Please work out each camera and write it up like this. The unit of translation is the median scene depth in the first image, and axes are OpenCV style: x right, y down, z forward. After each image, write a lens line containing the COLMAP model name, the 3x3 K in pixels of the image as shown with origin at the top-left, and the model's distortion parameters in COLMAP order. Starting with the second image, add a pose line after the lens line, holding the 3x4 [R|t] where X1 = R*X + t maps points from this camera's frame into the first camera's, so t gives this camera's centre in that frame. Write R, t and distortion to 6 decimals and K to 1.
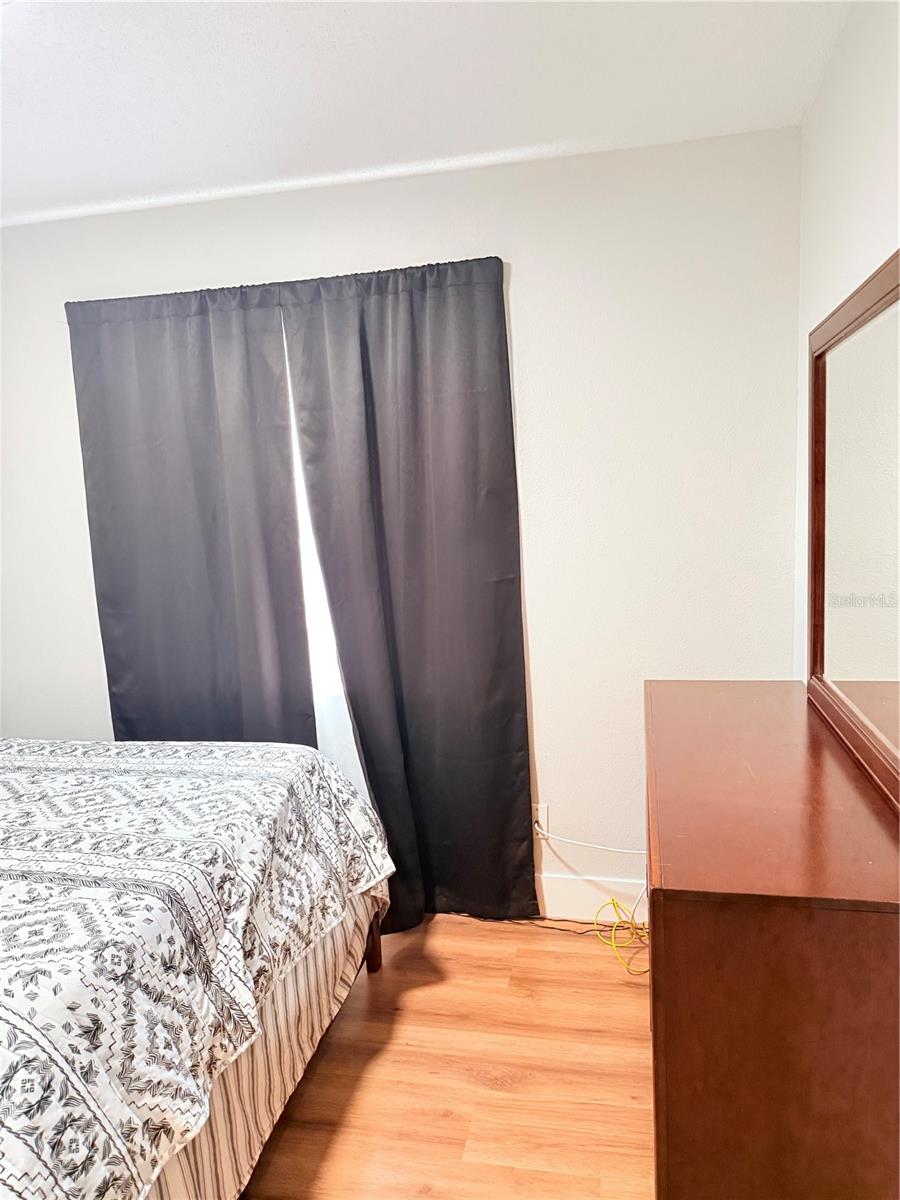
lens RADIAL K [[844.9, 0, 428.8], [0, 844.9, 601.6], [0, 0, 1]] dist [0.068504, -0.074610]
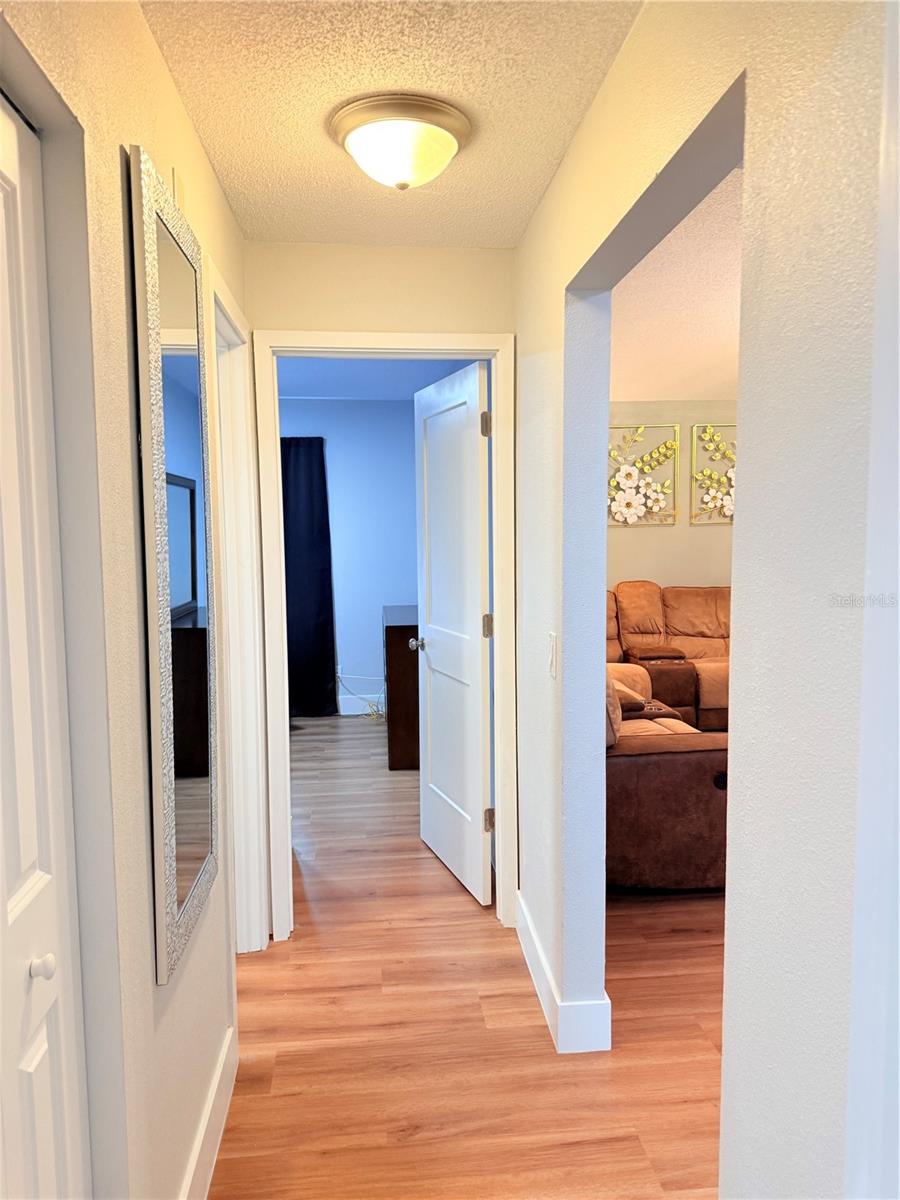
lens RADIAL K [[844.9, 0, 428.8], [0, 844.9, 601.6], [0, 0, 1]] dist [0.068504, -0.074610]
pose [[0.975446, 0.009772, 0.220020, -0.142112], [-0.004228, 0.999662, -0.025653, 0.120578], [-0.220197, 0.024093, 0.975158, -1.345357]]
